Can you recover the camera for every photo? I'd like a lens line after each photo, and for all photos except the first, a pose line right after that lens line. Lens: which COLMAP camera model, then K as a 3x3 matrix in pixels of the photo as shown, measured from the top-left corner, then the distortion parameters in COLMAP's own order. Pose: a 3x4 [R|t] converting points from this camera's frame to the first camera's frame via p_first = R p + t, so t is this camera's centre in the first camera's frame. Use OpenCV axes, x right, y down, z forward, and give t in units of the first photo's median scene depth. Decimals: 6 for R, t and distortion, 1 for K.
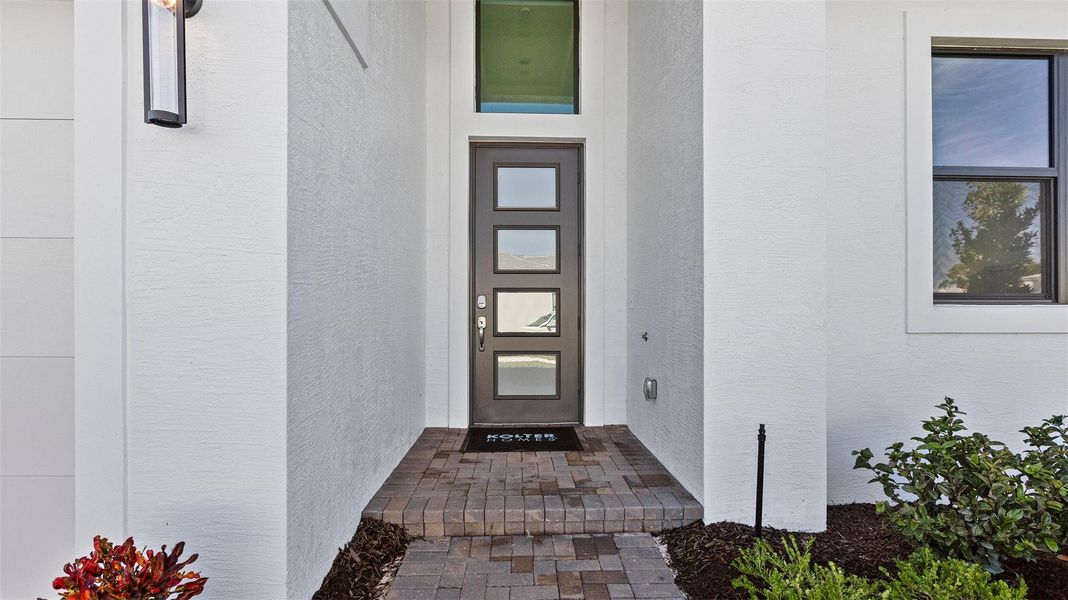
lens RADIAL K [[540.9, 0, 534.0], [0, 540.9, 300.0], [0, 0, 1]] dist [-0.000902, -0.000094]
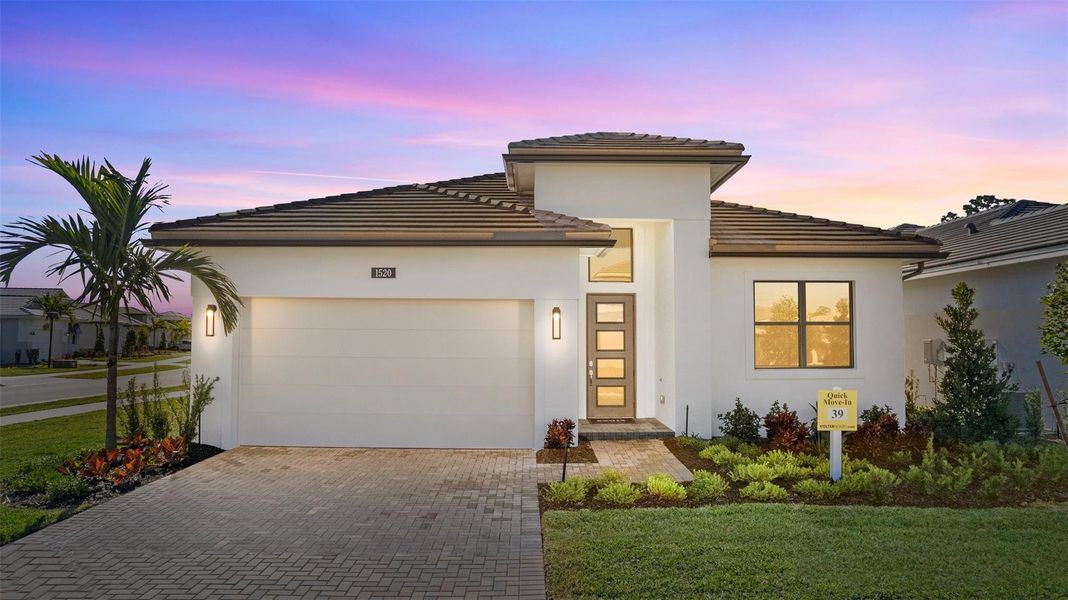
lens RADIAL K [[727.6, 0, 534.0], [0, 727.6, 300.0], [0, 0, 1]] dist [-0.080282, -0.000729]
pose [[0.999713, -0.000951, -0.023920, -0.264829], [0.000343, 0.999678, -0.025392, -0.188410], [0.023936, 0.025376, 0.999391, -2.078720]]
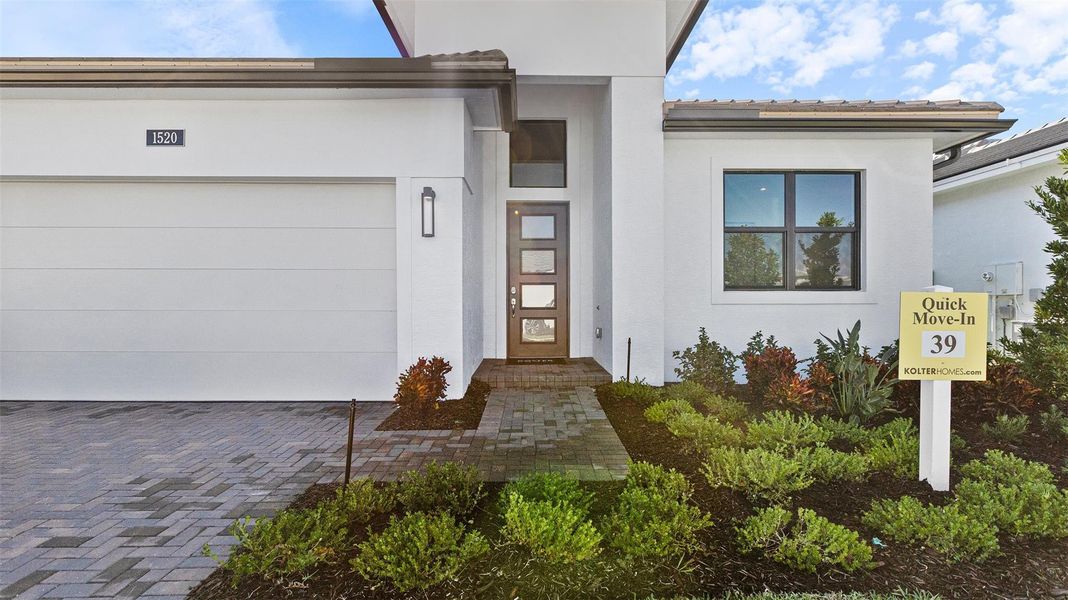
lens RADIAL K [[540.9, 0, 534.0], [0, 540.9, 300.0], [0, 0, 1]] dist [-0.000902, -0.000094]
pose [[0.999821, -0.003885, -0.018538, 0.006634], [0.004324, 0.999709, 0.023714, -0.007331], [0.018441, -0.023790, 0.999547, -0.830882]]
